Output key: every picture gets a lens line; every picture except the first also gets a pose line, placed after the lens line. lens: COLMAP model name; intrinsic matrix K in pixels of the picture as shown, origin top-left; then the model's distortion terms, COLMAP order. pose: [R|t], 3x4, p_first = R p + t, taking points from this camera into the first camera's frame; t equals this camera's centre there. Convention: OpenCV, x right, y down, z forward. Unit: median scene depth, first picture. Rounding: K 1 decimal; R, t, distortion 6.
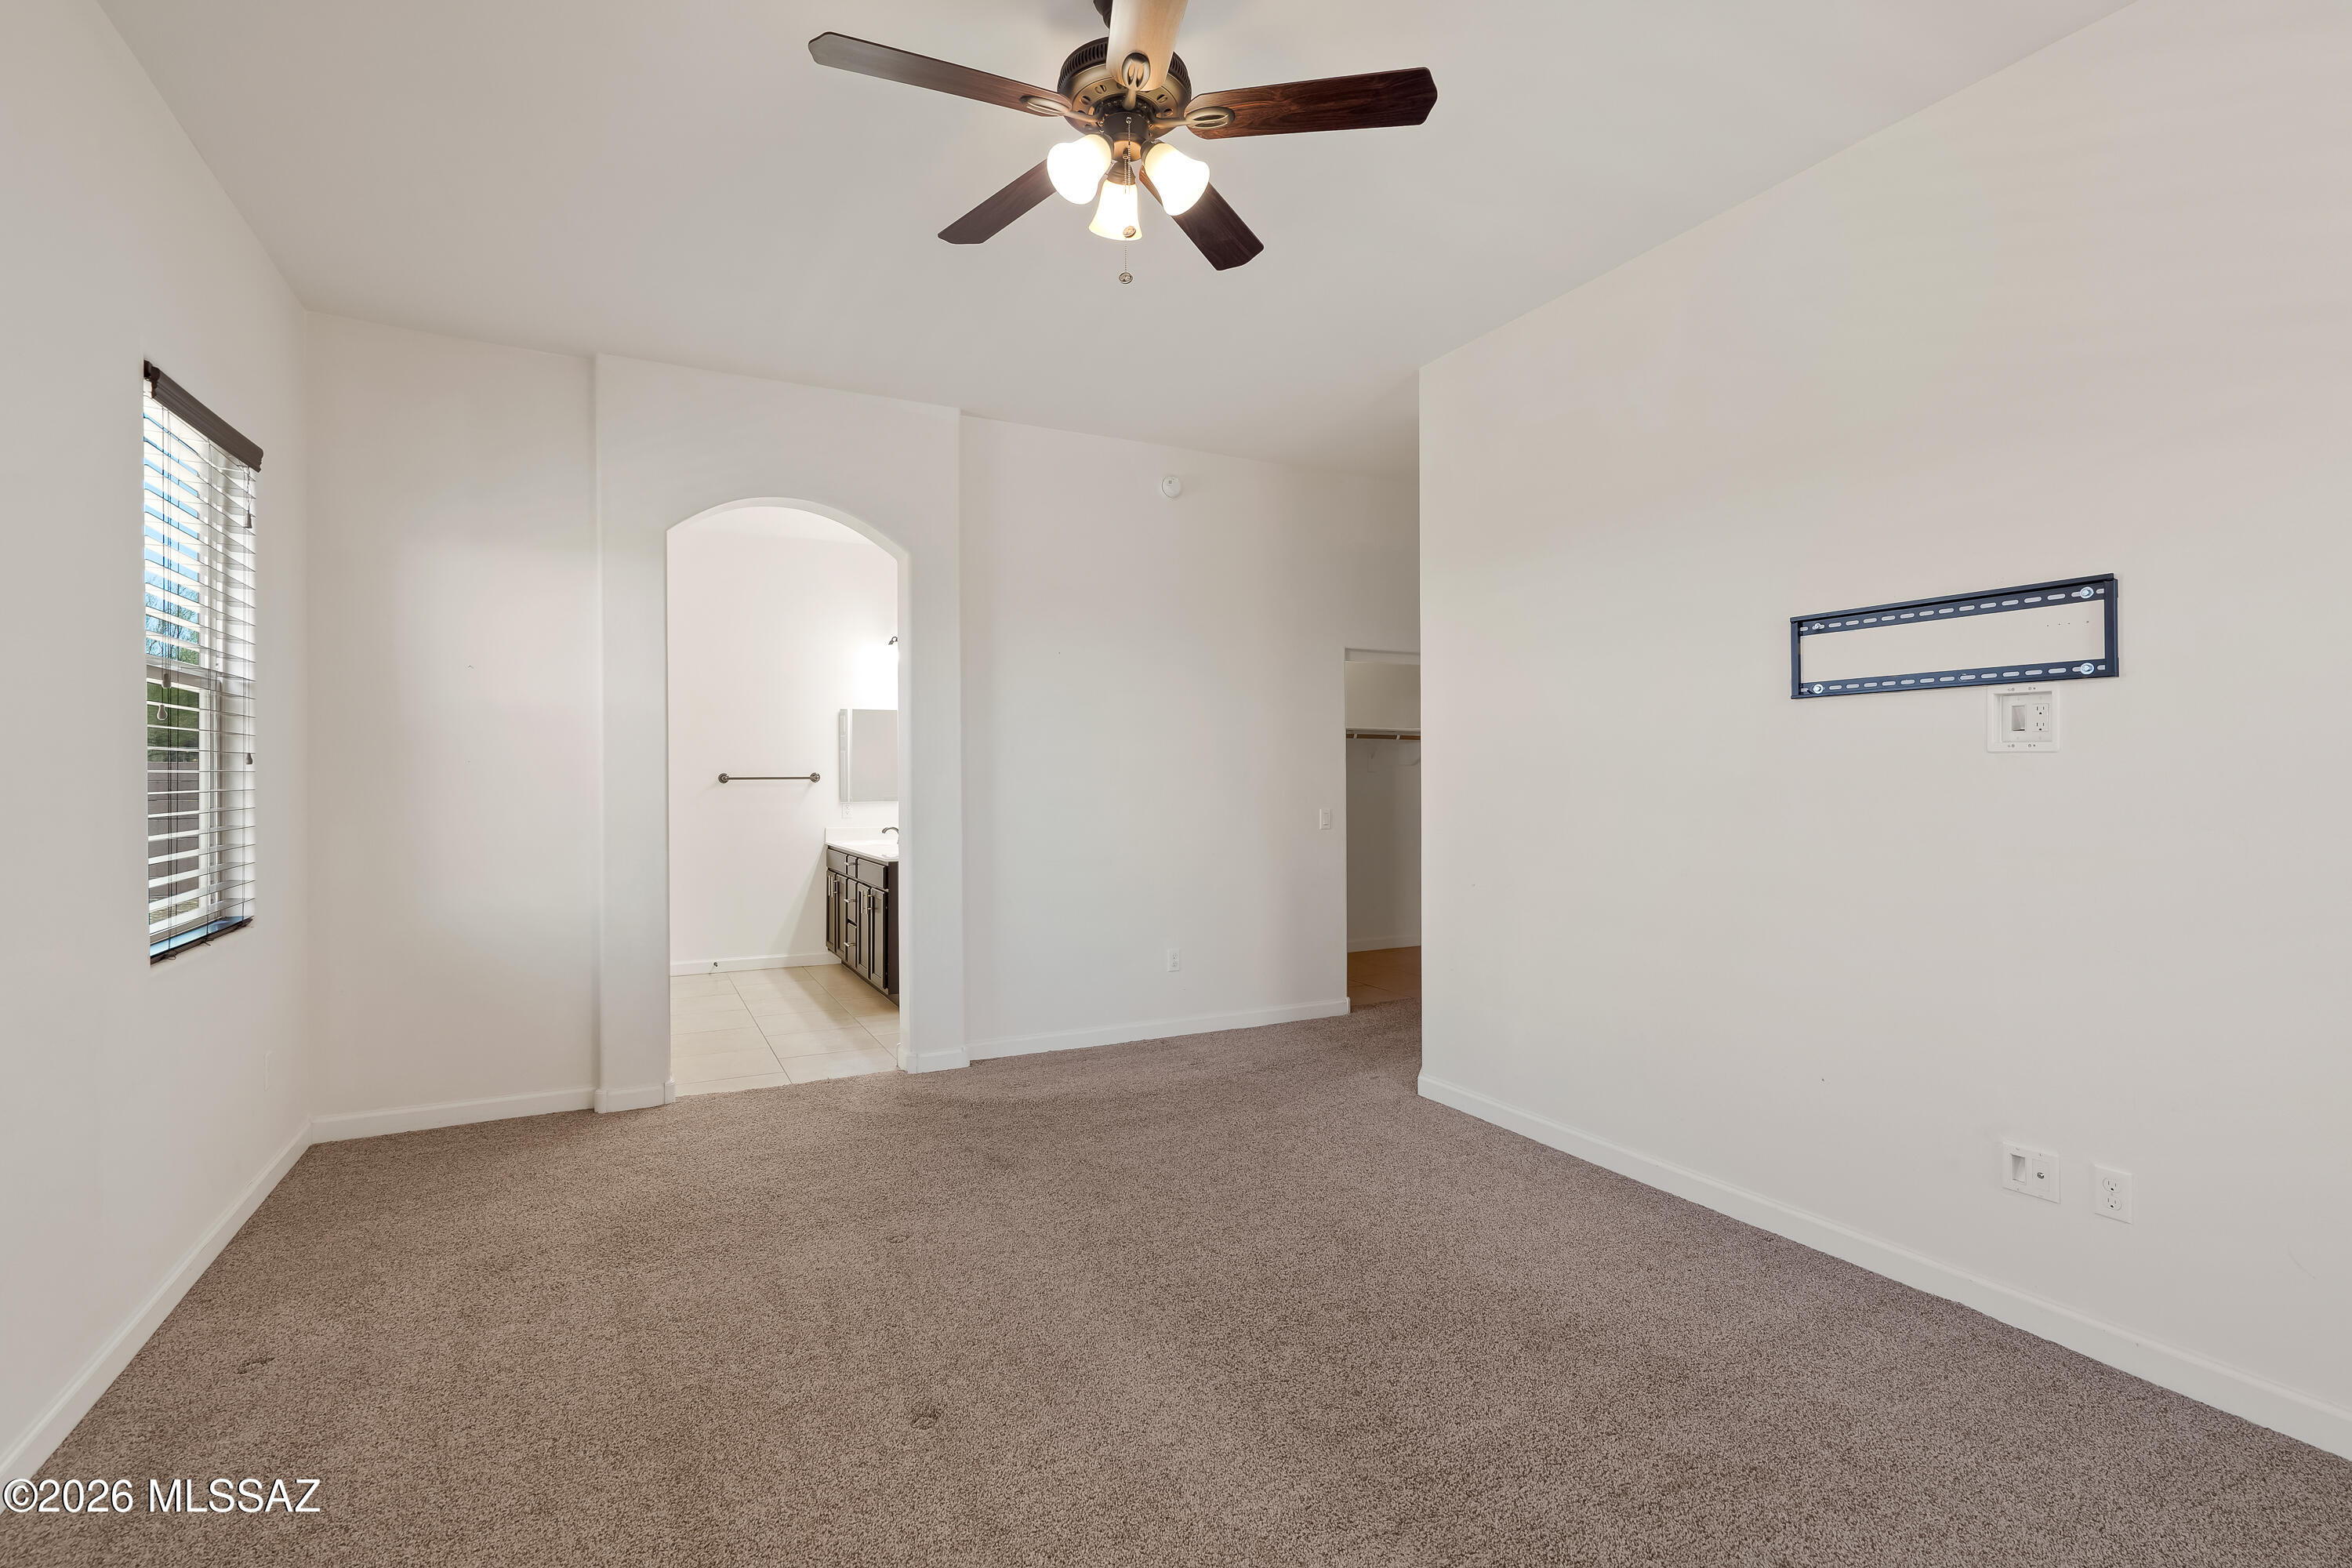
lens RADIAL K [[1083.0, 0, 1182.5], [0, 1083.0, 772.1], [0, 0, 1]] dist [-0.004932, 0.002930]
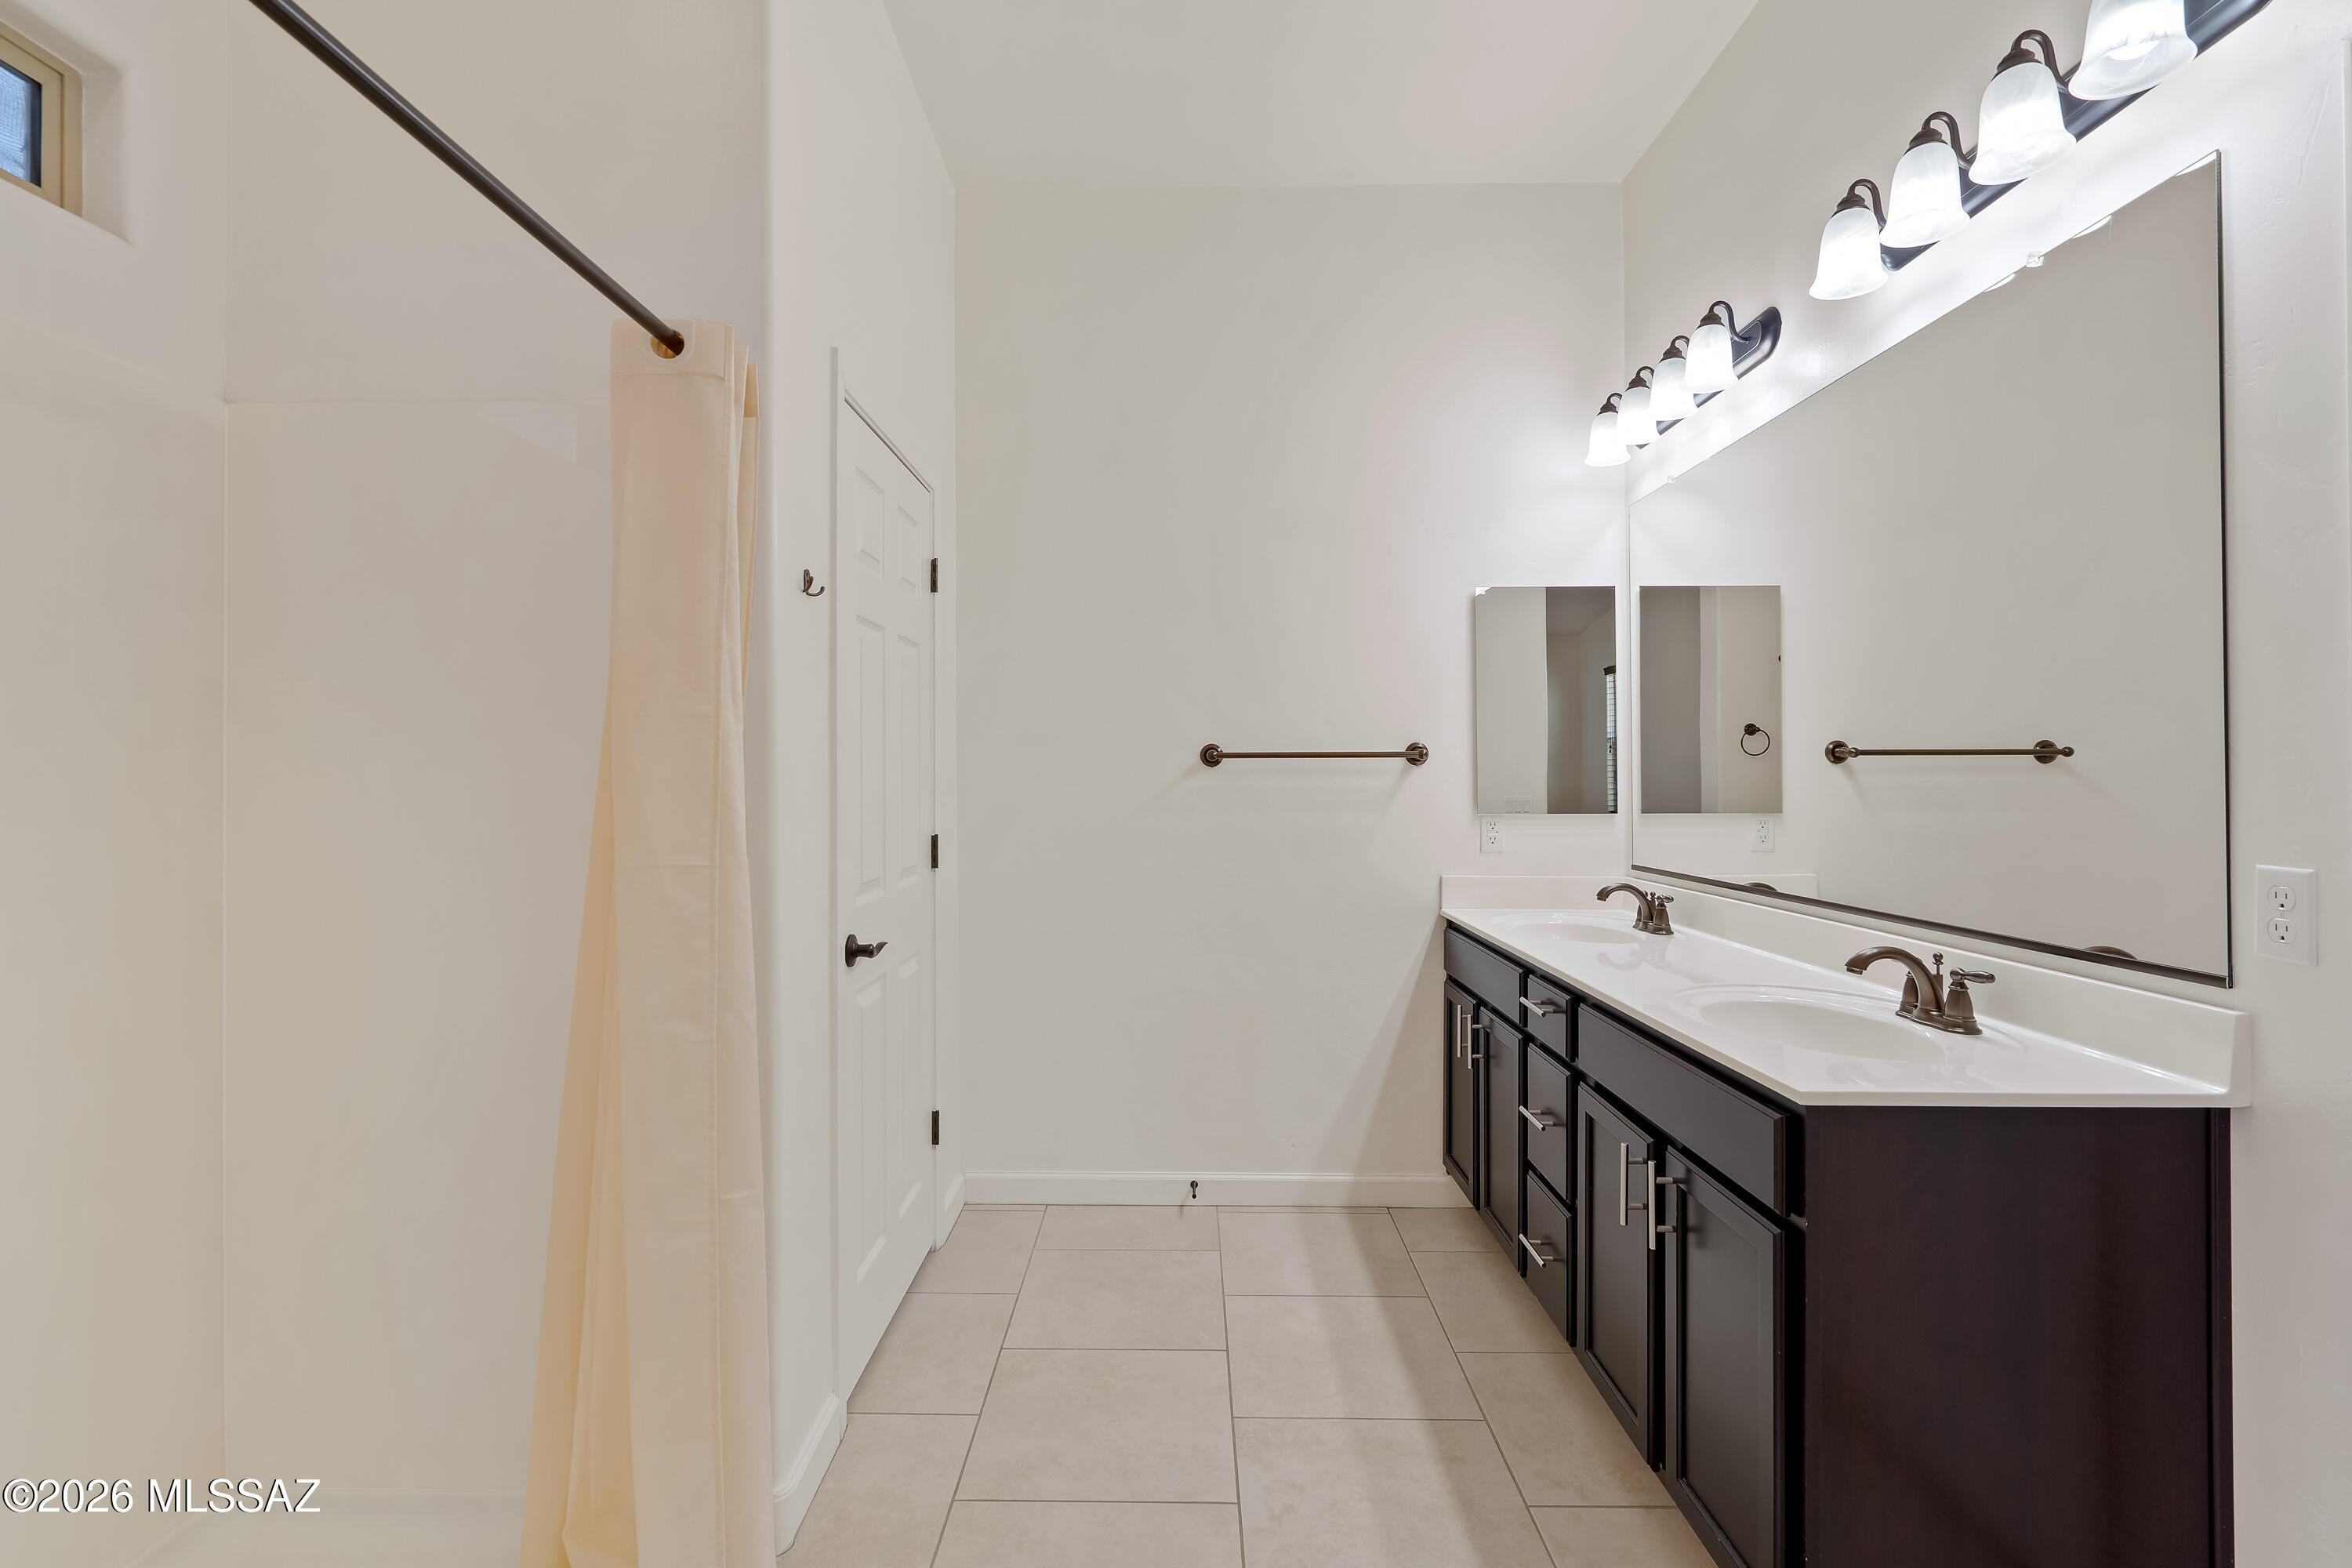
lens RADIAL K [[1083.0, 0, 1177.1], [0, 1083.0, 778.7], [0, 0, 1]] dist [-0.004932, 0.002930]
pose [[0.876007, 0.000631, -0.482298, -0.223560], [0.000816, 0.999996, 0.002790, 0.013391], [0.482297, -0.002837, 0.876003, 0.602605]]
